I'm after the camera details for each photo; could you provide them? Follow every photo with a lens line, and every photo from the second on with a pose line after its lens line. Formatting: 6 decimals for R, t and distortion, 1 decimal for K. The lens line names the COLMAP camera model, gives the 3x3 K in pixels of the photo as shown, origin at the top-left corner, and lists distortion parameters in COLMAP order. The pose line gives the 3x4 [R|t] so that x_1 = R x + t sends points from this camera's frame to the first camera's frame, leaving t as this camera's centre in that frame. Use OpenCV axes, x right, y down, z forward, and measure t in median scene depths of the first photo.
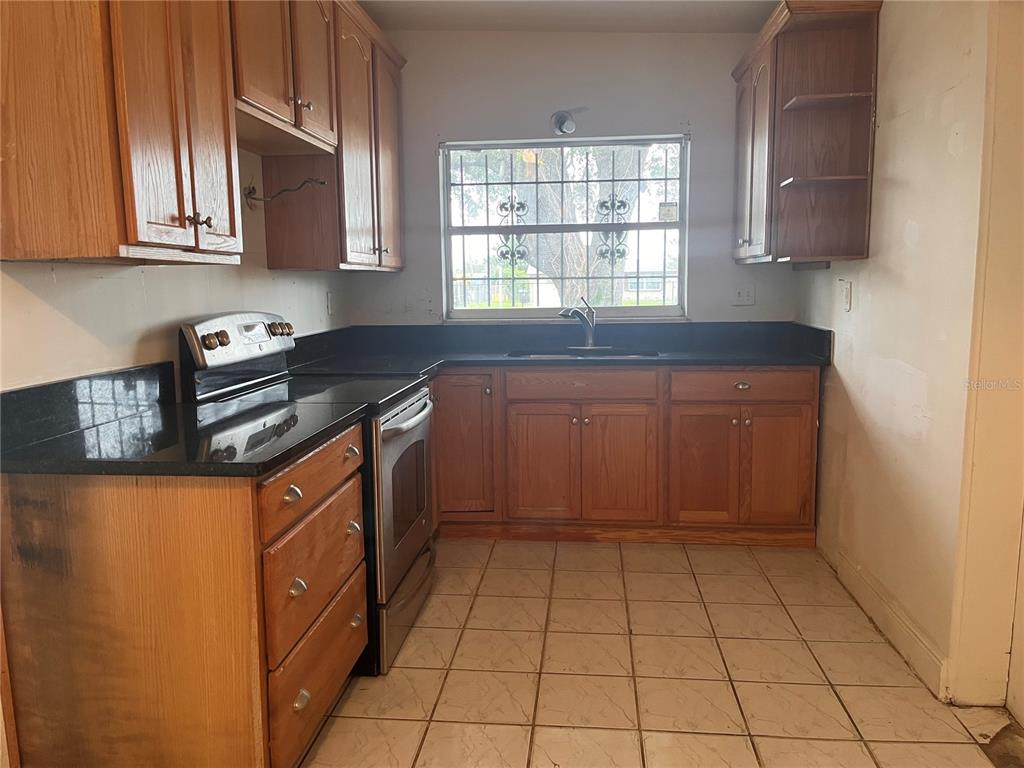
lens RADIAL K [[772.1, 0, 509.1], [0, 772.1, 382.6], [0, 0, 1]] dist [0.057828, -0.082540]
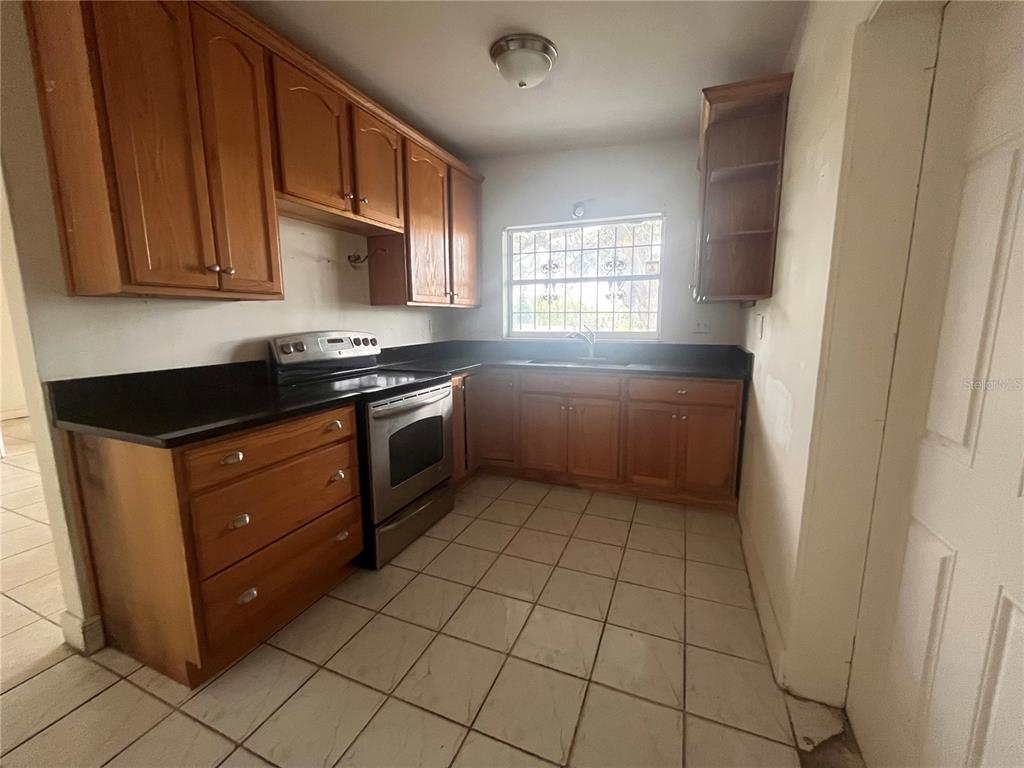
lens RADIAL K [[412.6, 0, 510.4], [0, 412.6, 381.1], [0, 0, 1]] dist [-0.002178, 0.001512]
pose [[0.959470, 0.052353, -0.276904, 0.210479], [-0.045169, 0.998458, 0.032265, -0.023780], [0.278166, -0.018450, 0.960356, 0.209998]]
